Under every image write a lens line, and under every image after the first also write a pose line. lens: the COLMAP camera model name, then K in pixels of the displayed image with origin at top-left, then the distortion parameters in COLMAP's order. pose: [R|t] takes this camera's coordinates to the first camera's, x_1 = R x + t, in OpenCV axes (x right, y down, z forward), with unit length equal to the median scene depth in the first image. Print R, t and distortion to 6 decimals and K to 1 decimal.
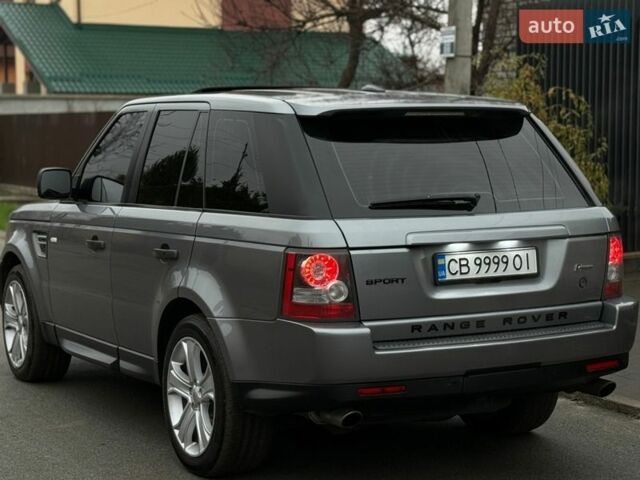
lens RADIAL K [[1360.4, 0, 320.0], [0, 1360.4, 240.0], [0, 0, 1]] dist [0.119750, -0.004841]
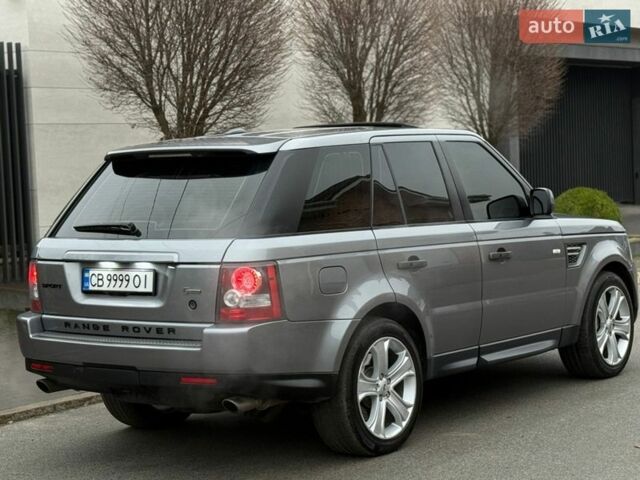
lens RADIAL K [[1330.5, 0, 321.0], [0, 1330.5, 267.6], [0, 0, 1]] dist [0.214600, -0.022429]
pose [[0.420308, 0.068205, -0.904814, 1.251035], [-0.042918, 0.997549, 0.055259, -0.066121], [0.906366, 0.015607, 0.422205, 0.640433]]
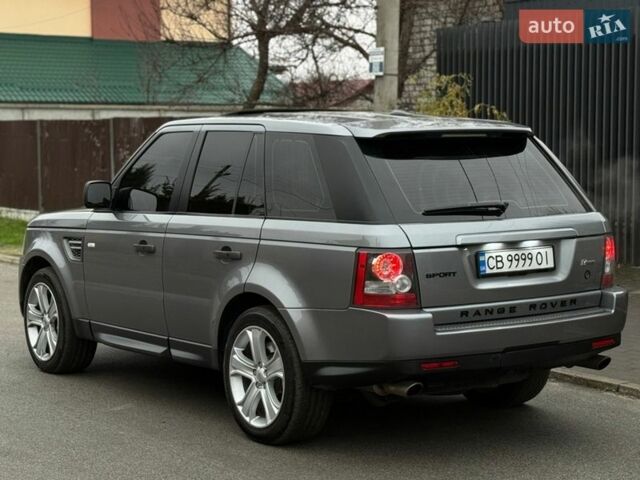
lens RADIAL K [[1360.4, 0, 320.0], [0, 1360.4, 240.0], [0, 0, 1]] dist [0.119750, -0.004841]
pose [[0.993259, -0.009584, 0.115520, -0.185084], [0.010082, 0.999942, -0.003726, 0.002509], [-0.115477, 0.004865, 0.993298, -0.177761]]
